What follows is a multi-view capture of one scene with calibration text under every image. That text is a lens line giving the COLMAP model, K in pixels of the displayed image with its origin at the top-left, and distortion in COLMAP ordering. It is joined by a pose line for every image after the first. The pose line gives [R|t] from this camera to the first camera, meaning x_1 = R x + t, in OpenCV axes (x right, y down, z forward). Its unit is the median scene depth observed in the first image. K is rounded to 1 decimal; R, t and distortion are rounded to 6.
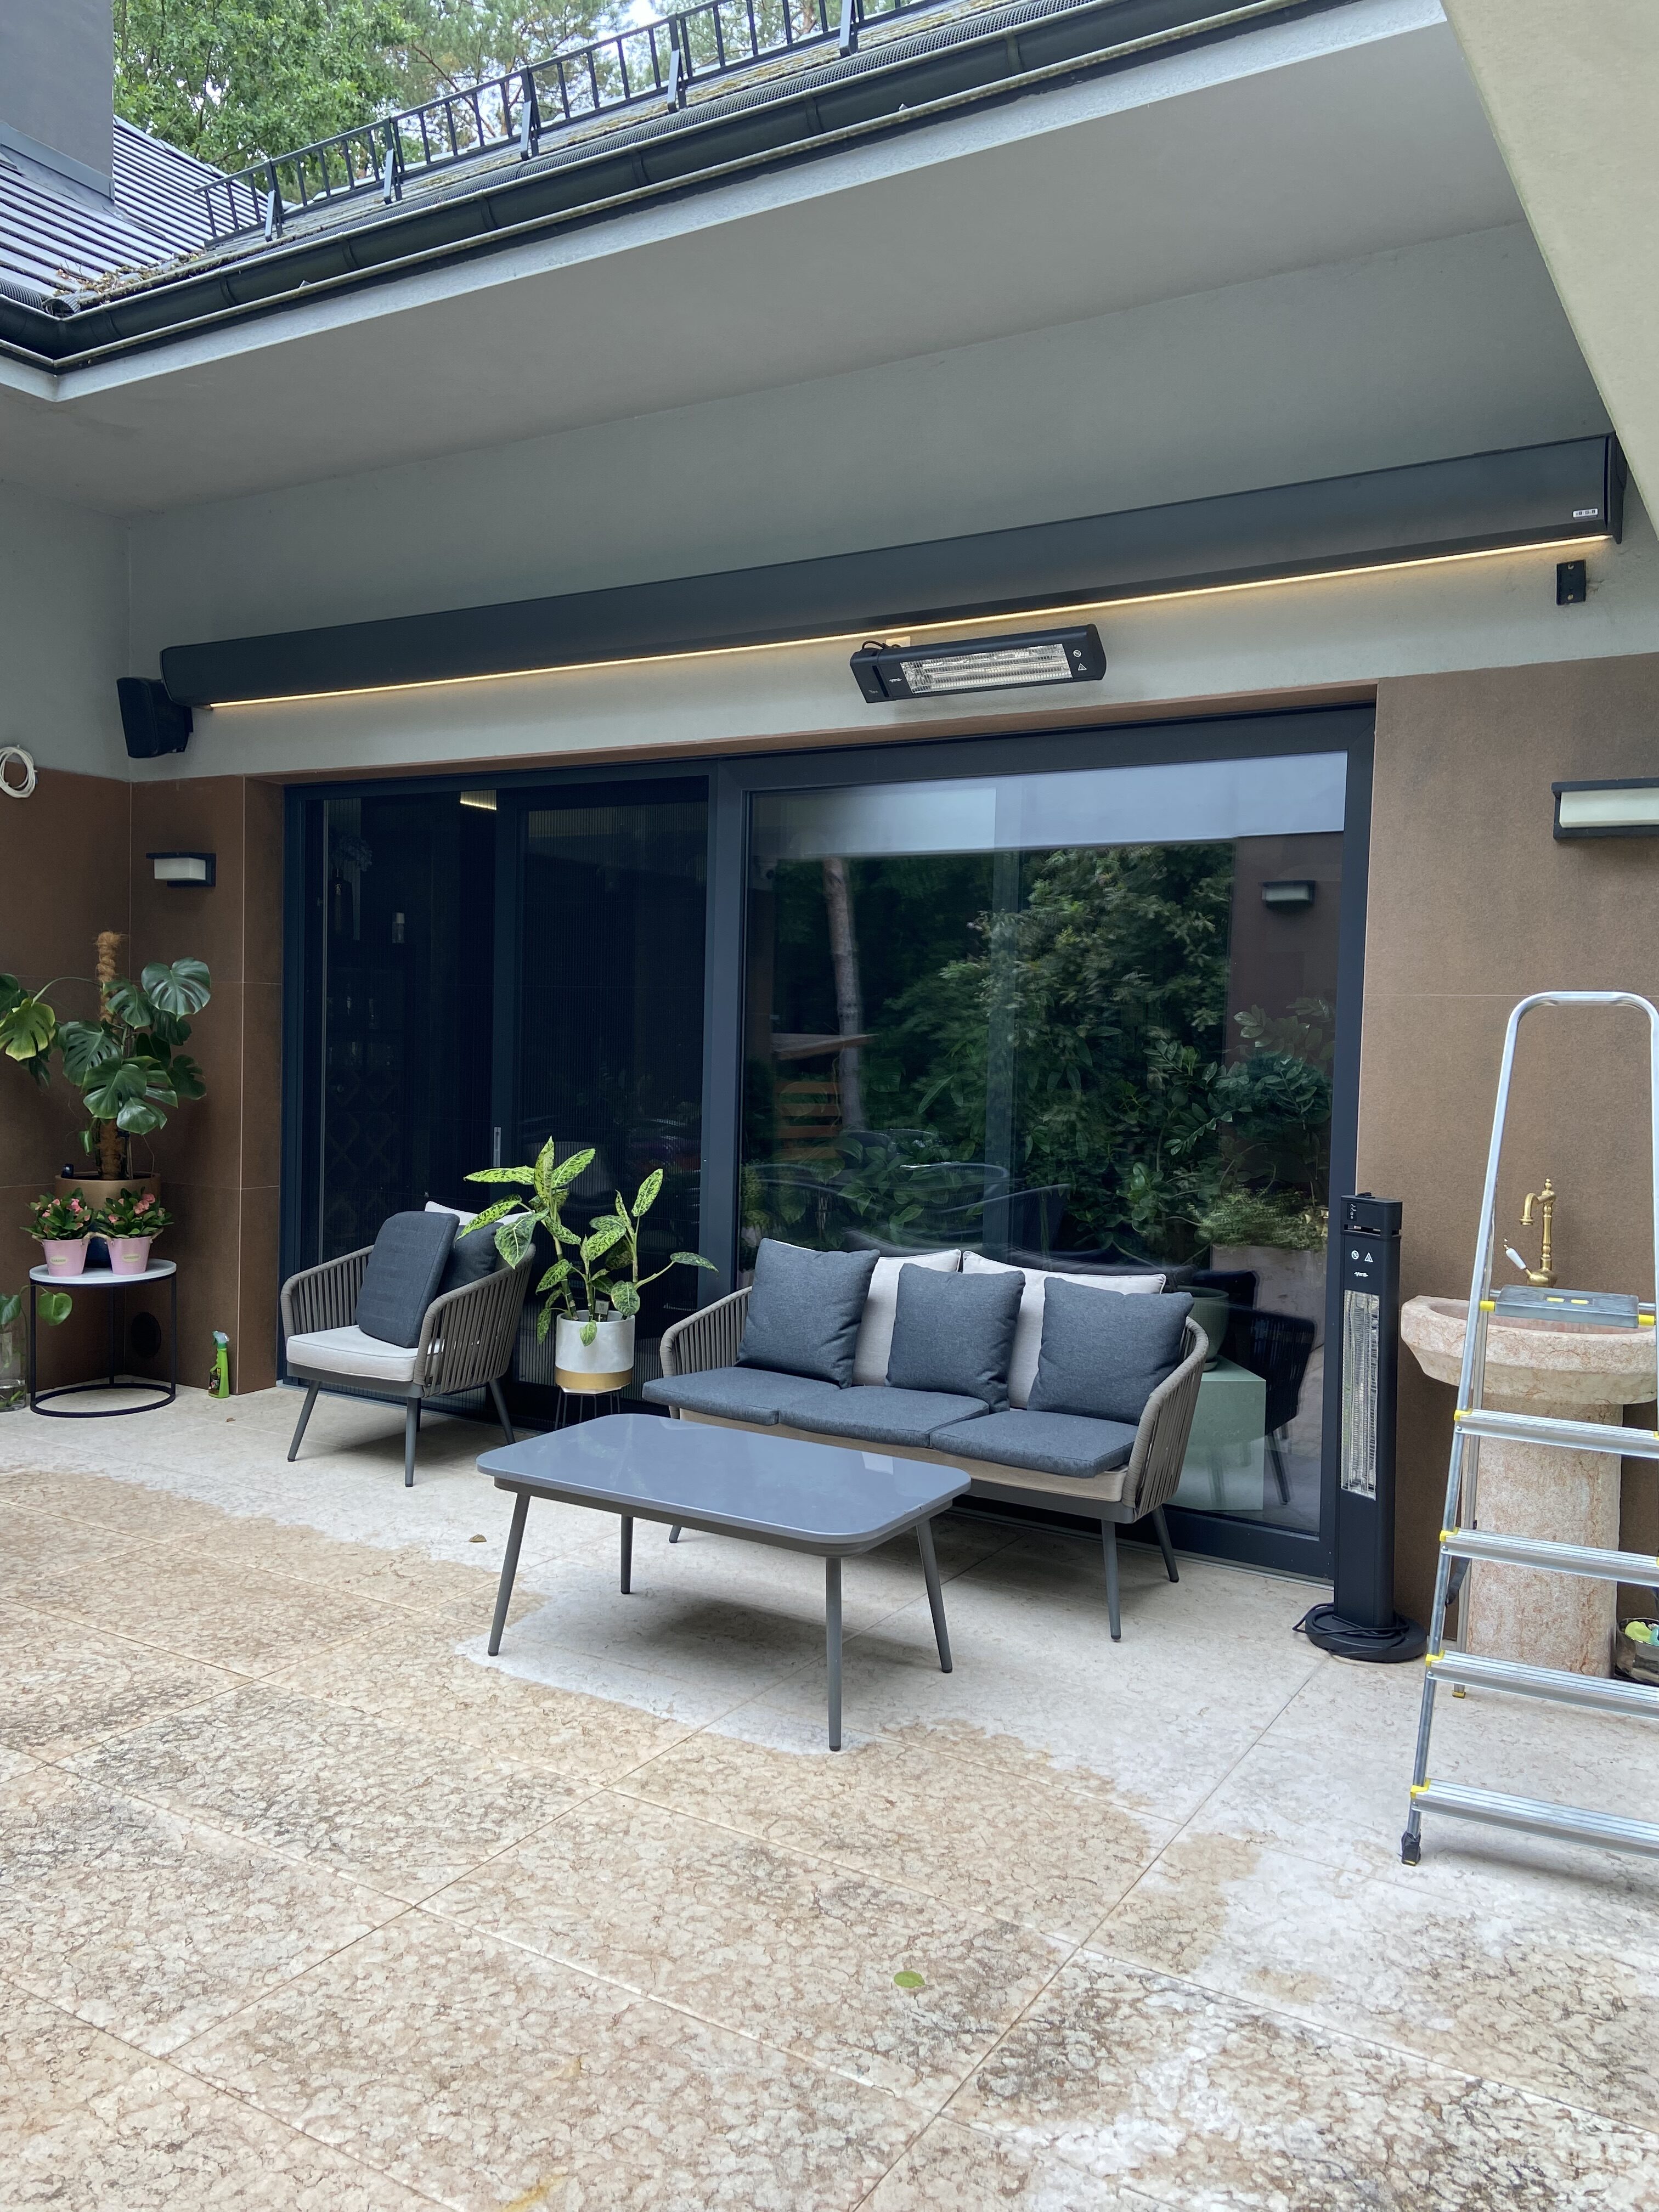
lens RADIAL K [[1656.4, 0, 838.9], [0, 1656.4, 1092.9], [0, 0, 1]] dist [0.100114, -0.126339]
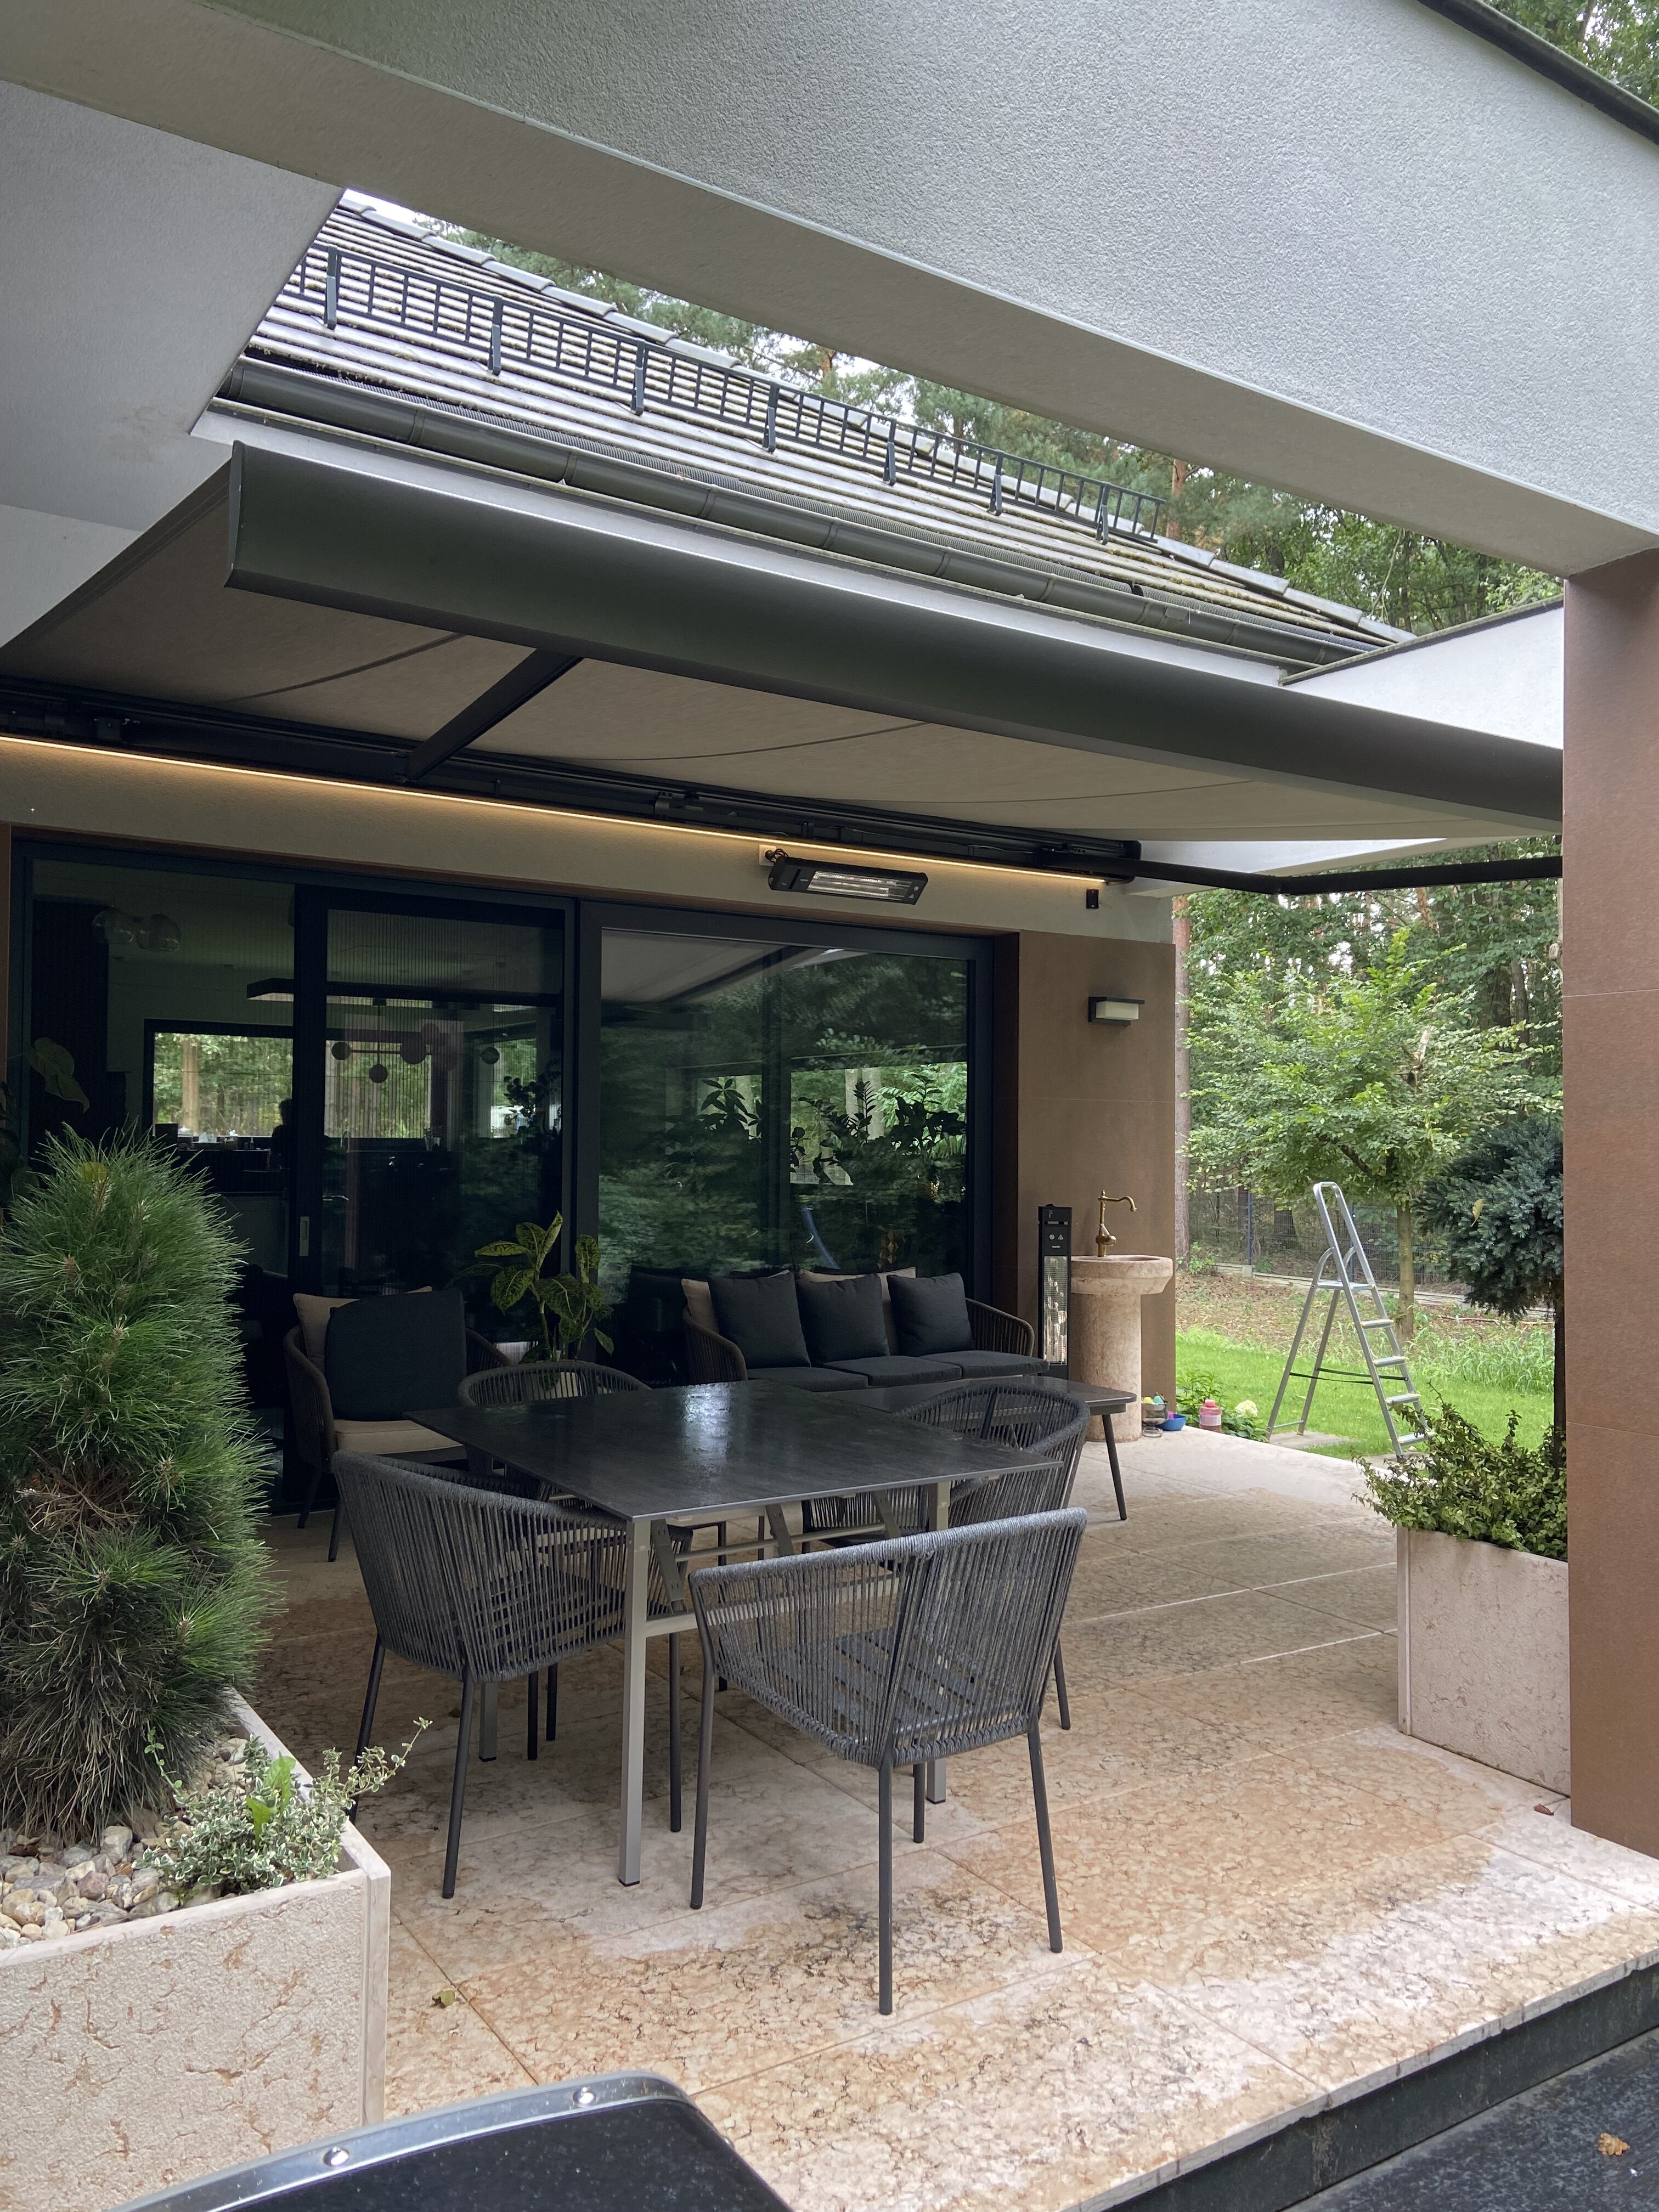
lens RADIAL K [[1655.4, 0, 822.5], [0, 1655.4, 1104.5], [0, 0, 1]] dist [0.124783, -0.154942]
pose [[0.438943, 0.001077, 0.898514, -1.294307], [0.032394, 0.999330, -0.017023, -0.024603], [-0.897931, 0.036579, 0.438614, 0.356738]]
